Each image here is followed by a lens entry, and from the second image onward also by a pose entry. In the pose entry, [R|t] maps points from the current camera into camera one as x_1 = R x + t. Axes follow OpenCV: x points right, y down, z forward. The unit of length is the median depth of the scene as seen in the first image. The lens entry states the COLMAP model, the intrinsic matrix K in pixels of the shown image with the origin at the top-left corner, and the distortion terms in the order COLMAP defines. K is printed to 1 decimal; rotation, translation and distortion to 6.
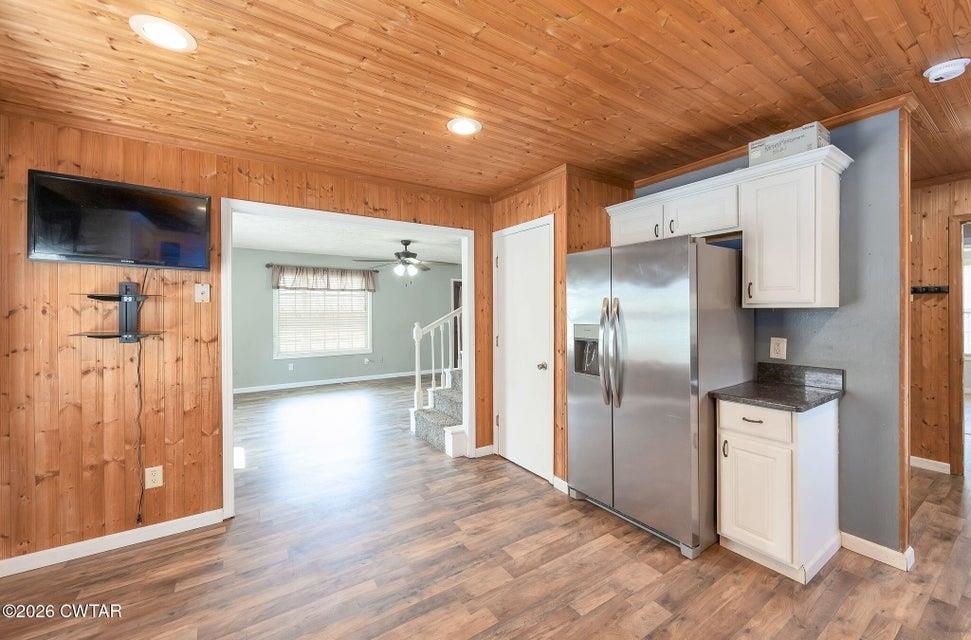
lens RADIAL K [[393.5, 0, 491.1], [0, 393.5, 312.7], [0, 0, 1]] dist [0.001403, 0.000101]
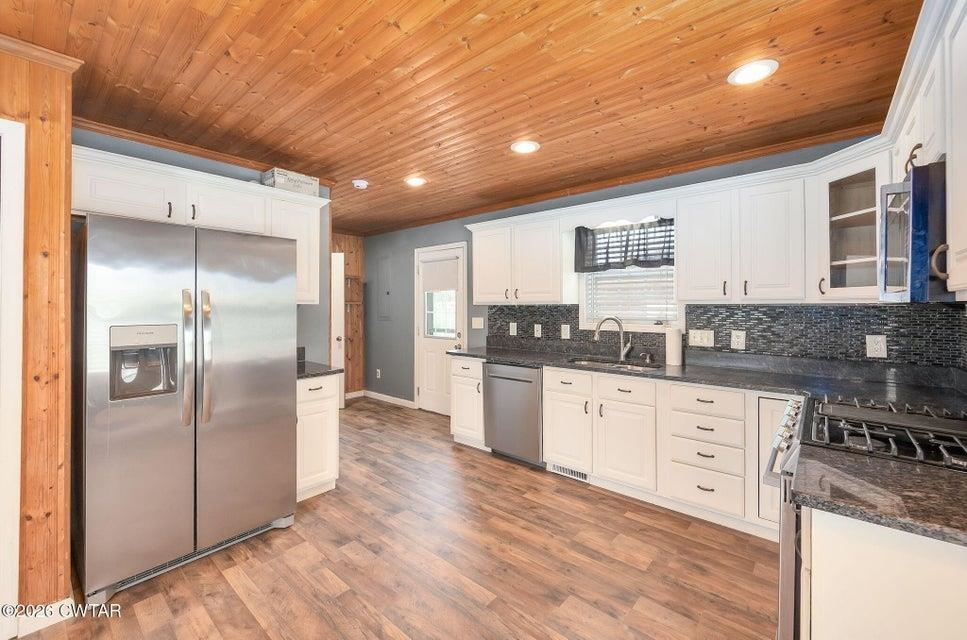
lens RADIAL K [[391.9, 0, 500.5], [0, 391.9, 306.3], [0, 0, 1]] dist [0.001403, 0.000101]
pose [[-0.286709, 0.006445, 0.957996, -0.674965], [0.008430, 0.999956, -0.004204, 0.005433], [-0.957980, 0.006871, -0.286751, 0.668816]]
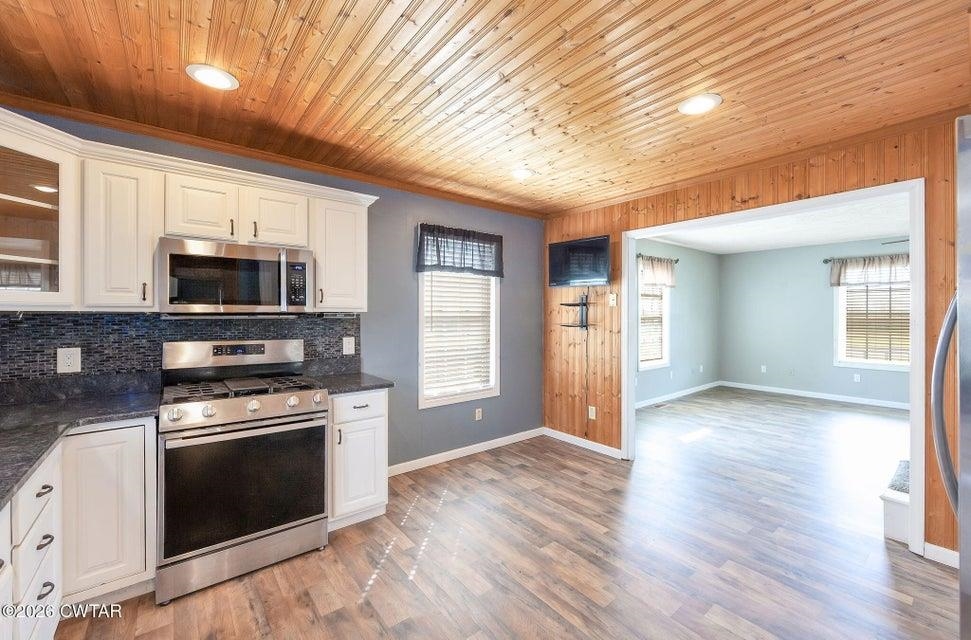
lens RADIAL K [[393.5, 0, 488.7], [0, 393.5, 314.1], [0, 0, 1]] dist [0.001403, 0.000101]
pose [[0.081208, 0.006669, -0.996675, 0.758724], [-0.002633, 0.999976, 0.006477, -0.004790], [0.996694, 0.002098, 0.081223, 0.442410]]
